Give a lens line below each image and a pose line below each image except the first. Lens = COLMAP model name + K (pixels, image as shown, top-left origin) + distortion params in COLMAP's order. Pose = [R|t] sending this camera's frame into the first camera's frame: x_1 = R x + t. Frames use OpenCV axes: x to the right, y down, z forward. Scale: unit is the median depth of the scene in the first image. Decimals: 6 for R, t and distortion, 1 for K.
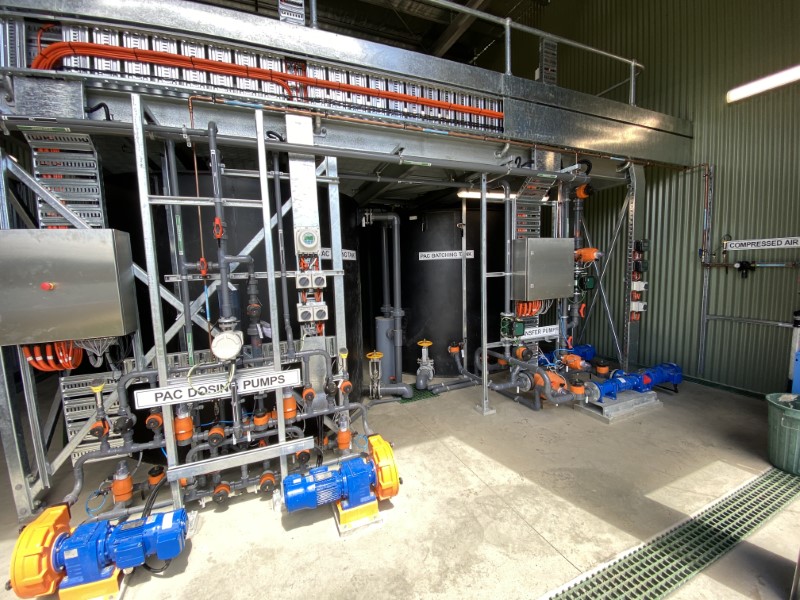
lens RADIAL K [[315.8, 0, 396.6], [0, 315.8, 301.1], [0, 0, 1]] dist [0.011990, -0.017925]
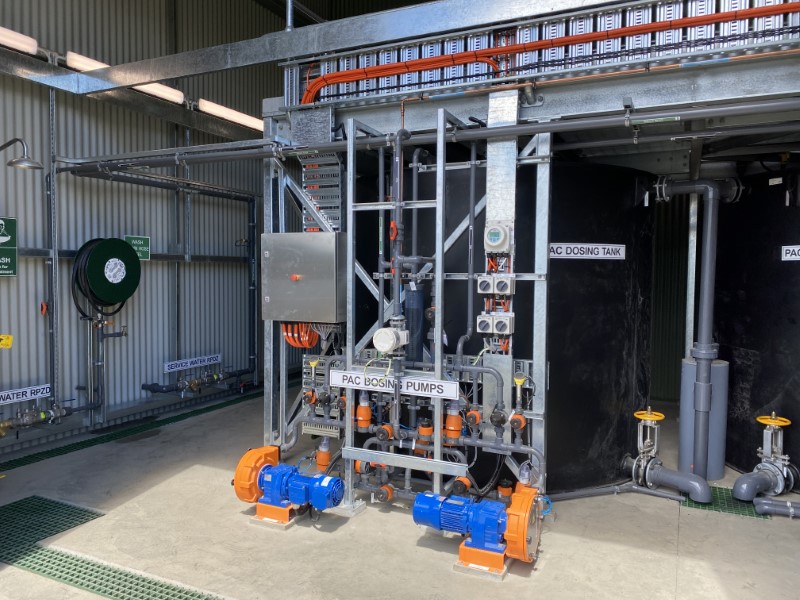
lens RADIAL K [[594.2, 0, 400.0], [0, 594.2, 300.0], [0, 0, 1]] dist [0.005710, -0.003509]
pose [[0.678323, 0.070084, -0.731414, 0.738561], [-0.103755, 0.994603, -0.000920, 0.002980], [0.727401, 0.076512, 0.681933, -0.262194]]
